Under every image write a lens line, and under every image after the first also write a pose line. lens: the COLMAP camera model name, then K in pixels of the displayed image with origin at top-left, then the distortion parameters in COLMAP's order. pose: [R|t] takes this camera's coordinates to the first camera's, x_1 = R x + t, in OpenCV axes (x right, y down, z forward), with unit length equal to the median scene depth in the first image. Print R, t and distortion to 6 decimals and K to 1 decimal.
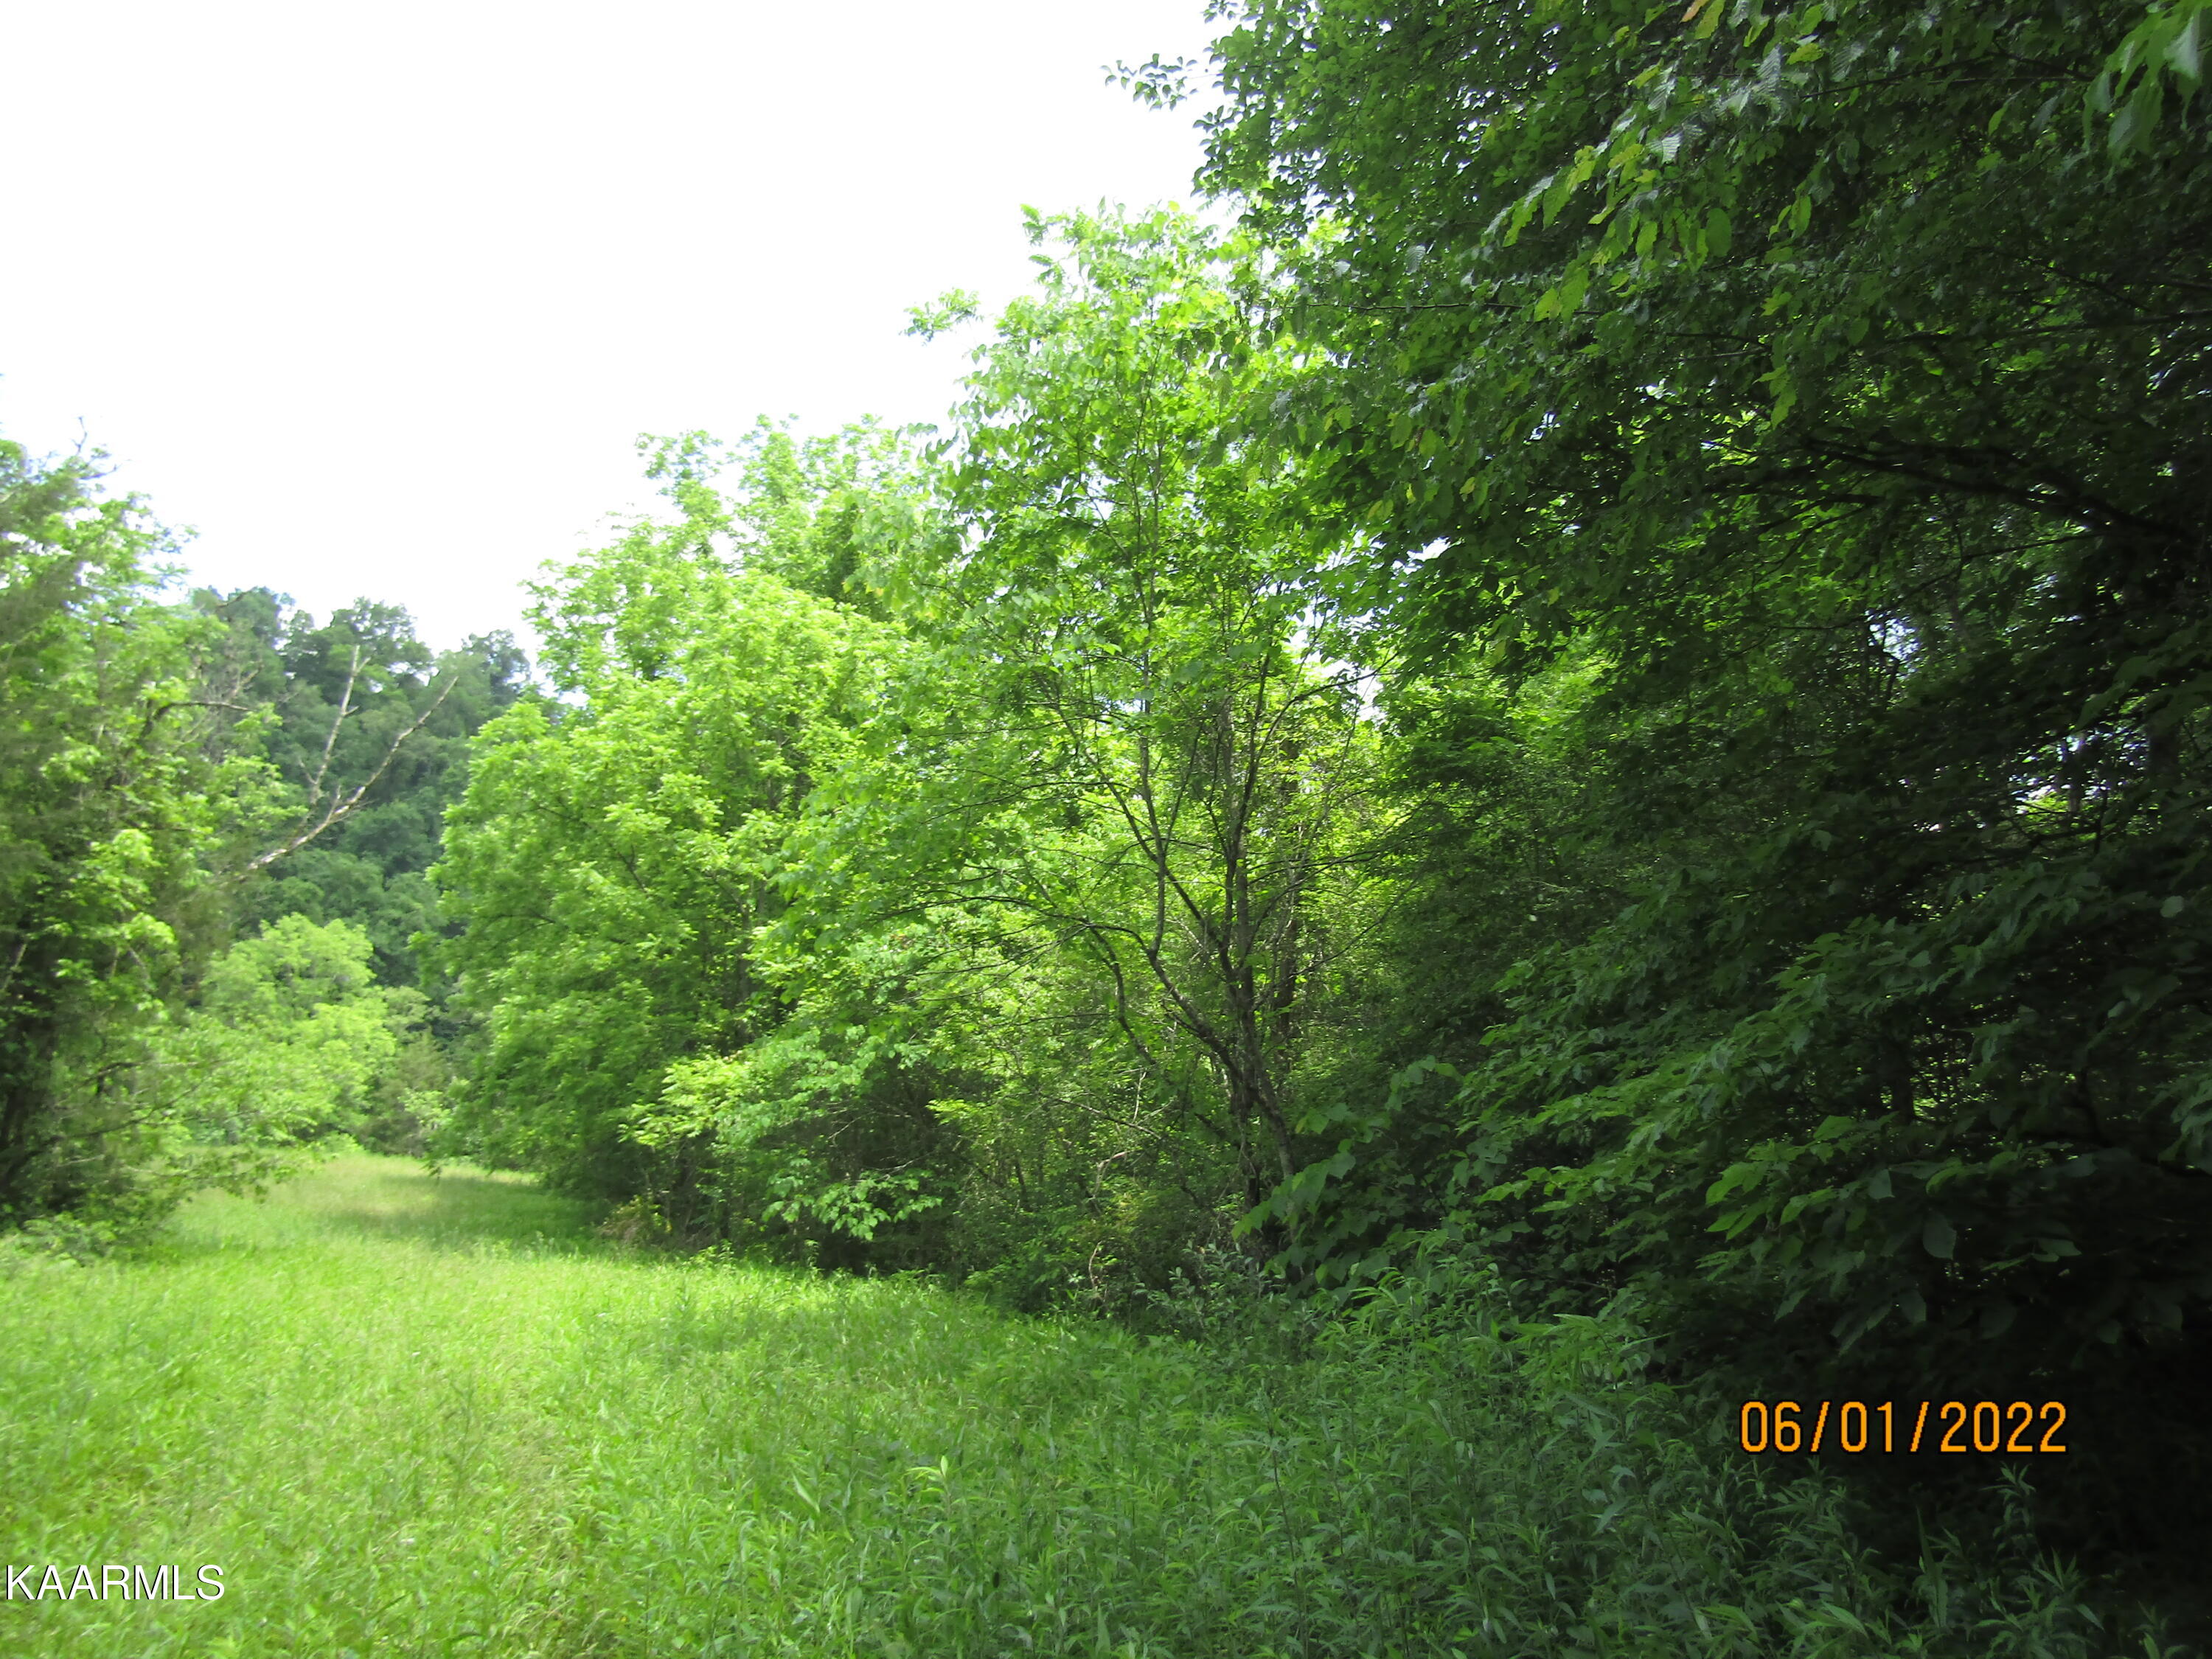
lens RADIAL K [[1541.9, 0, 1106.0], [0, 1541.9, 829.5], [0, 0, 1]] dist [-0.012696, -0.000971]
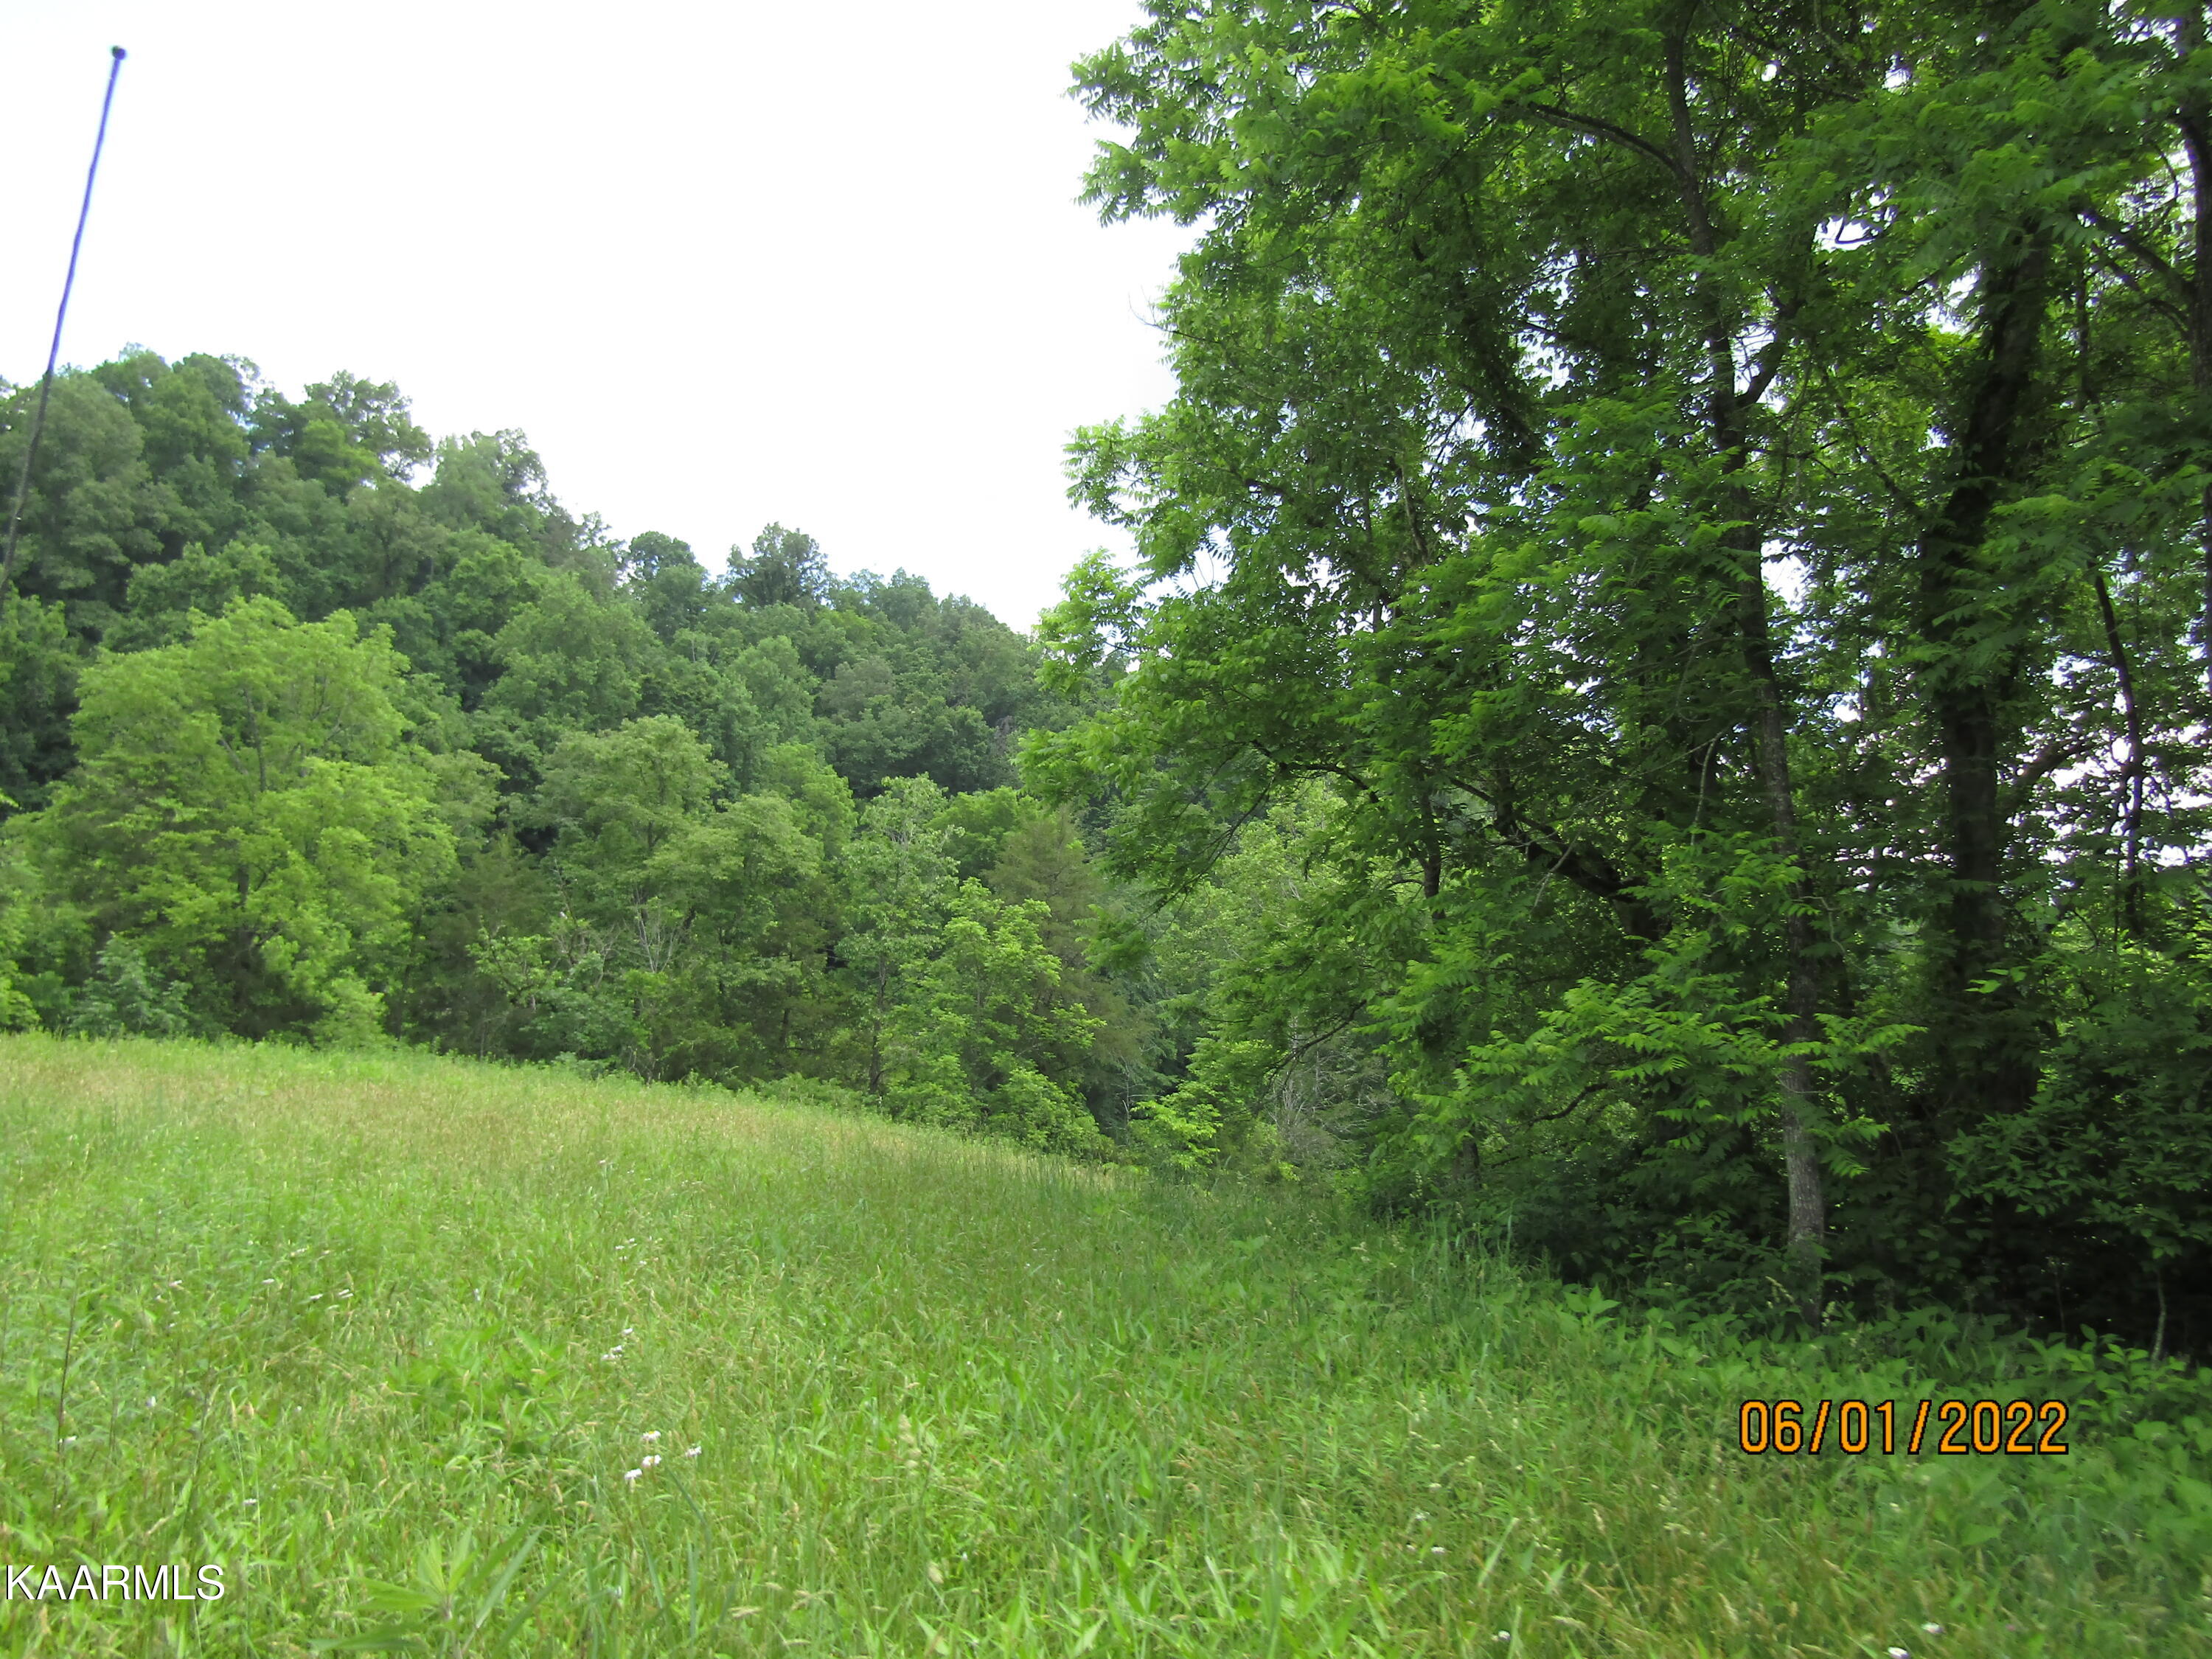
lens RADIAL K [[1541.9, 0, 1106.0], [0, 1541.9, 829.5], [0, 0, 1]] dist [-0.012696, -0.000971]
pose [[0.999872, 0.009005, 0.013194, -0.097595], [-0.009781, 0.998151, 0.059991, 0.039504], [-0.012629, -0.060112, 0.998112, 0.186960]]
